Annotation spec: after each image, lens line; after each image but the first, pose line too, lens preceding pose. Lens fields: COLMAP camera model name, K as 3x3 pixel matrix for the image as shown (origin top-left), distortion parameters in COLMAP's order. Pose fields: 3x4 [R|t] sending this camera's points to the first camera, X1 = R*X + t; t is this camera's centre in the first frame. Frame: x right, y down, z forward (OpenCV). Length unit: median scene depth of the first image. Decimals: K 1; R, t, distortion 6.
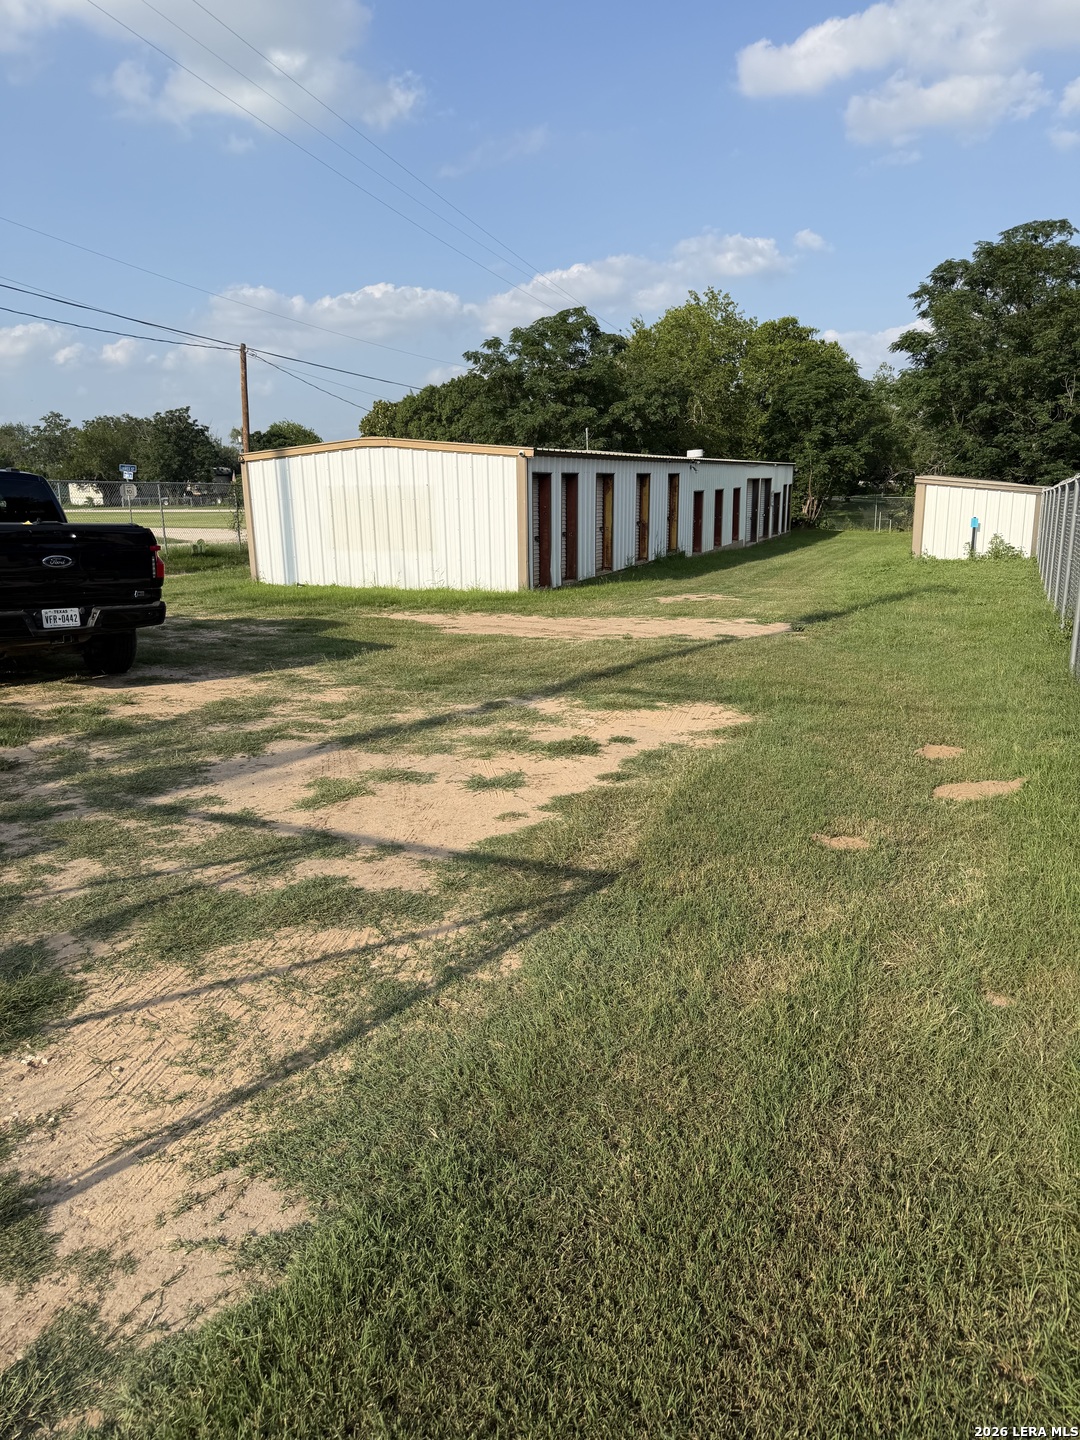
lens RADIAL K [[1004.1, 0, 526.2], [0, 1004.1, 730.0], [0, 0, 1]] dist [0.031862, -0.034632]
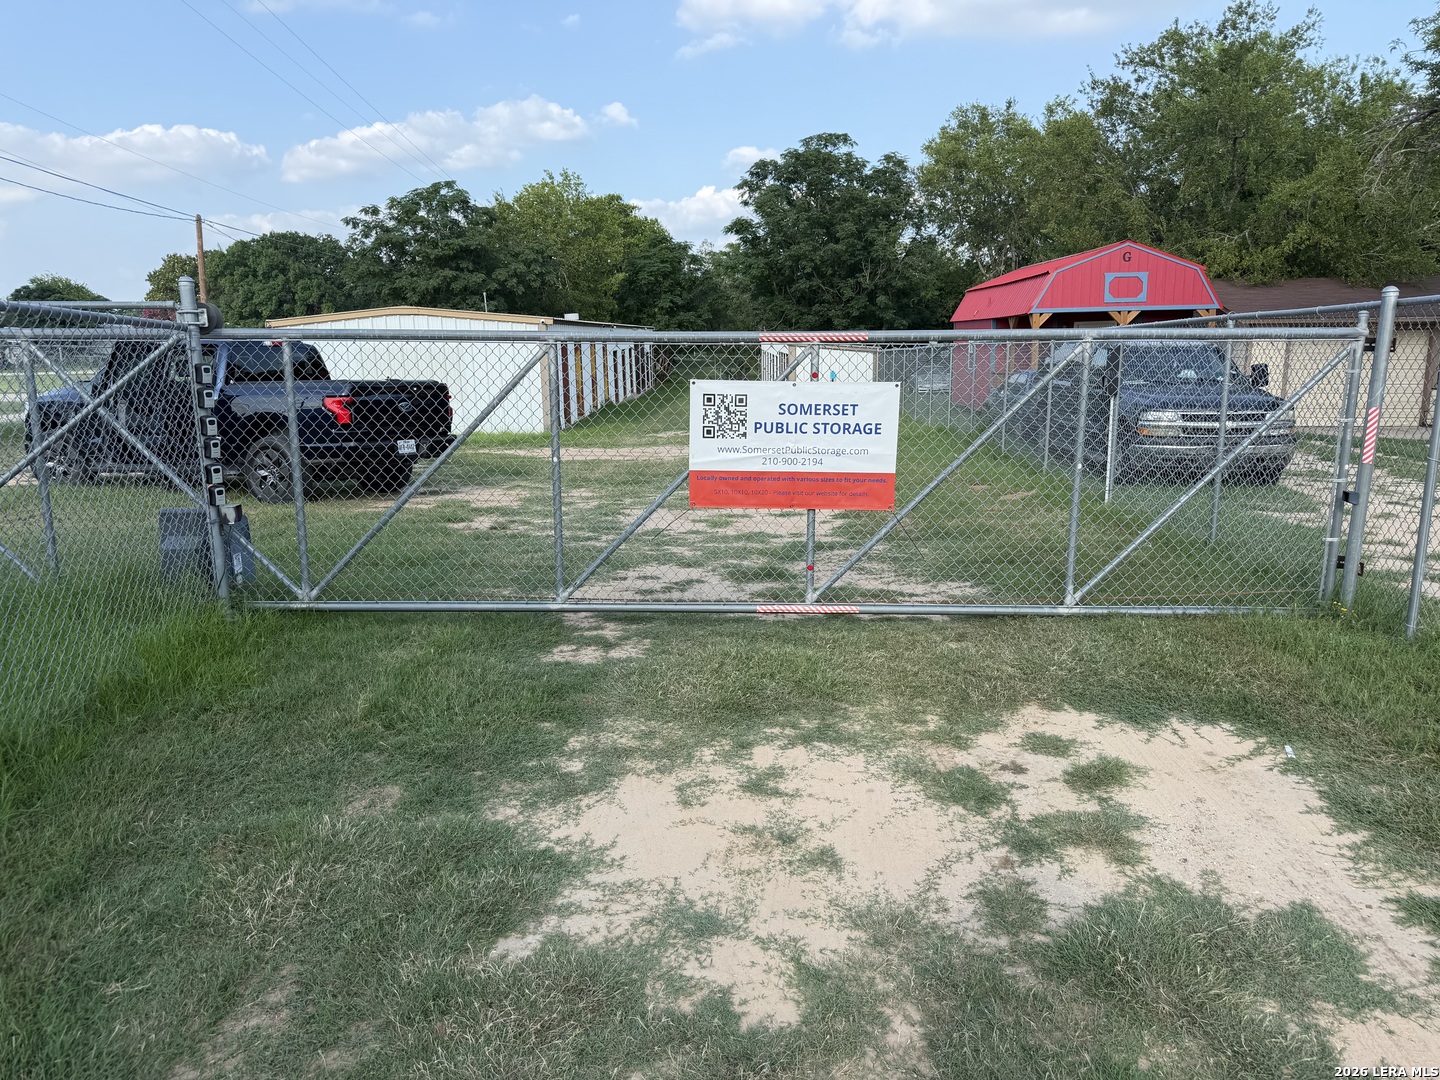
lens RADIAL K [[1004.1, 0, 701.7], [0, 1004.1, 566.8], [0, 0, 1]] dist [0.031862, -0.034632]
pose [[0.933743, -0.078501, 0.349231, -0.107737], [0.085623, 0.996315, -0.004979, 0.018937], [-0.347553, 0.034552, 0.937023, -0.085349]]
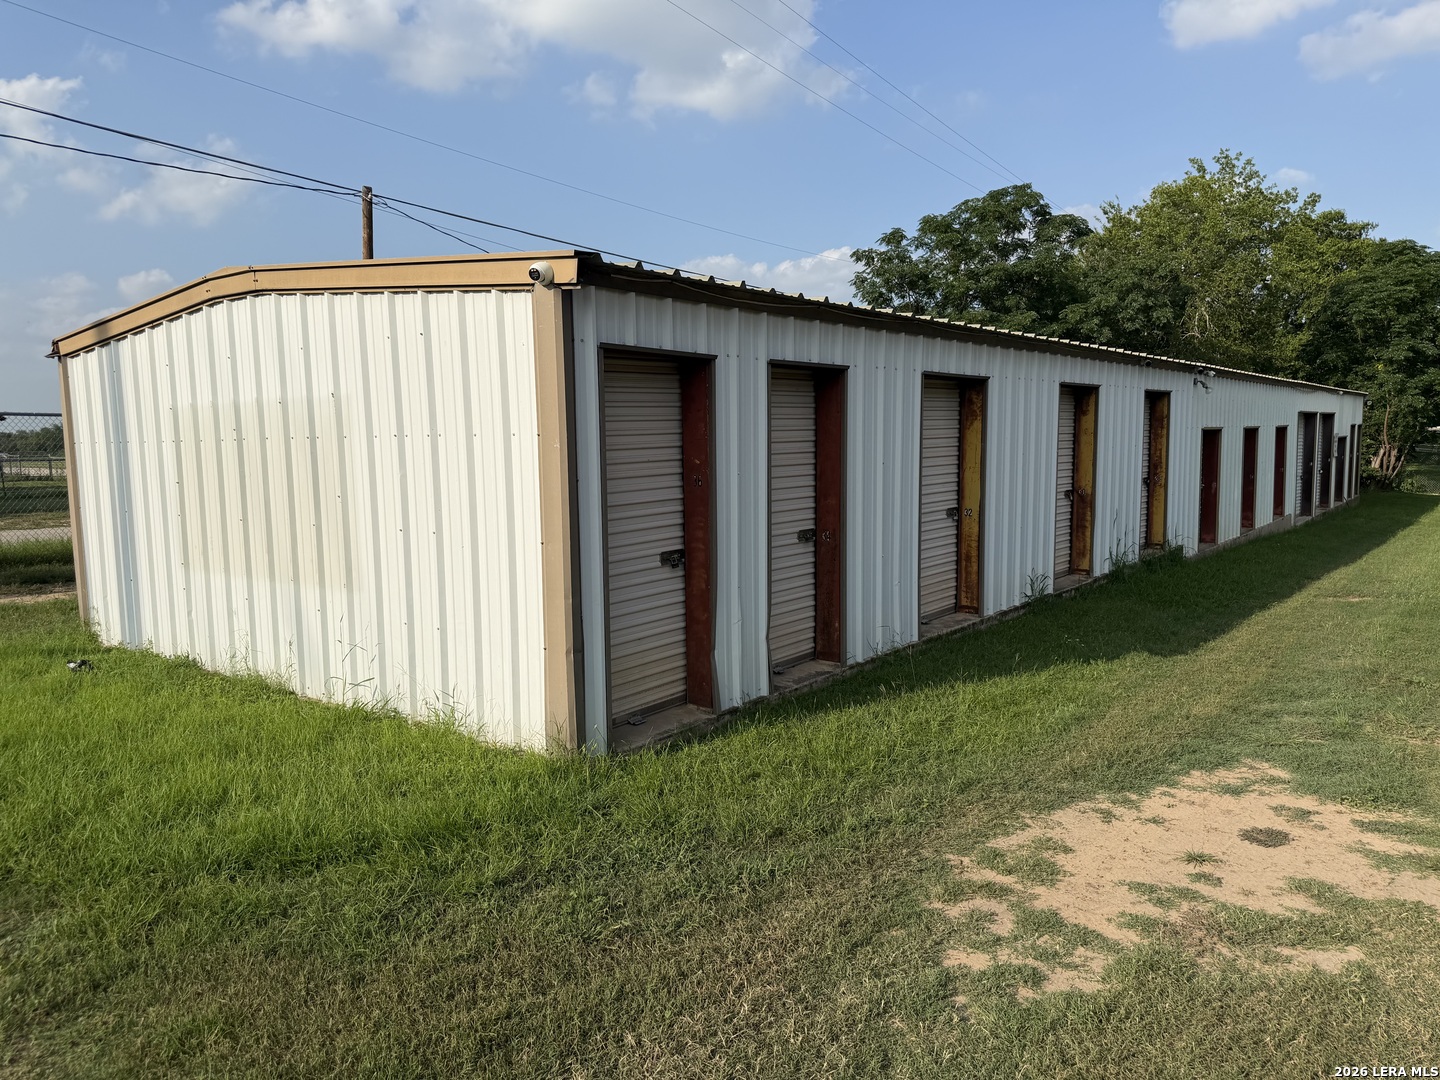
lens RADIAL K [[1004.1, 0, 710.5], [0, 1004.1, 554.9], [0, 0, 1]] dist [0.031862, -0.034632]
pose [[0.961169, 0.028838, -0.274449, 0.046455], [-0.061859, 0.991732, -0.112434, -0.067409], [0.268937, 0.125045, 0.955006, 0.301986]]
